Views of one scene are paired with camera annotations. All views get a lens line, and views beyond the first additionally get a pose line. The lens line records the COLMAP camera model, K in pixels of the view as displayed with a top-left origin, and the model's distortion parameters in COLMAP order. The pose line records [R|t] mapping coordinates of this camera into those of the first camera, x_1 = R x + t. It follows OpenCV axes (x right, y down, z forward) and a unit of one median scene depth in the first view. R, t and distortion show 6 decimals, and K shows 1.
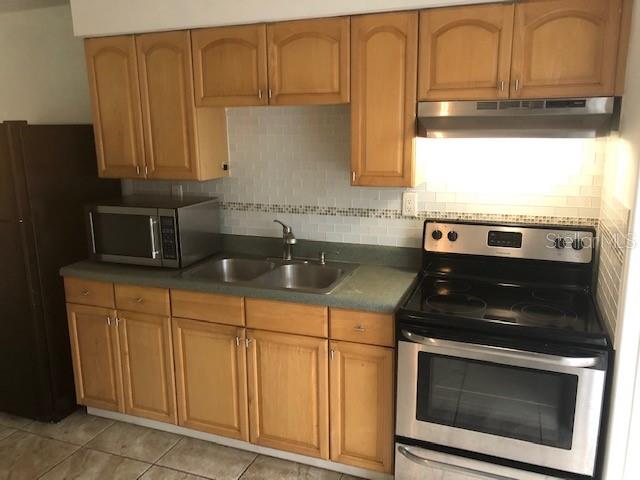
lens RADIAL K [[521.8, 0, 320.0], [0, 521.8, 240.0], [0, 0, 1]] dist [0.008060, 0.004476]
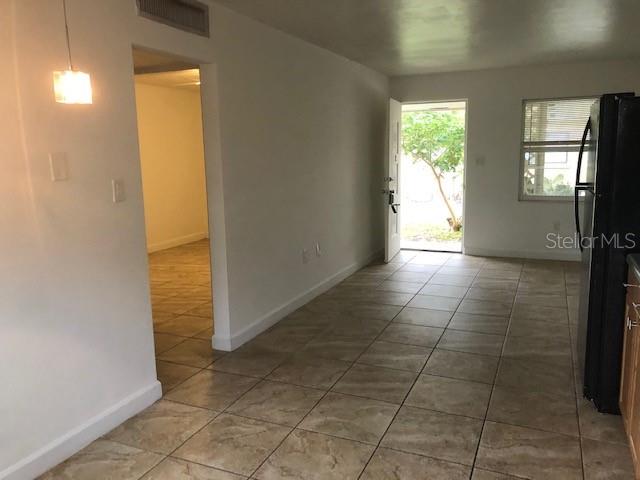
lens RADIAL K [[521.8, 0, 320.0], [0, 521.8, 240.0], [0, 0, 1]] dist [0.008060, 0.004476]
pose [[-0.043379, 0.184311, -0.981910, 0.435348], [-0.195343, 0.962300, 0.189260, -0.036833], [0.979775, 0.200019, -0.005740, 0.480574]]
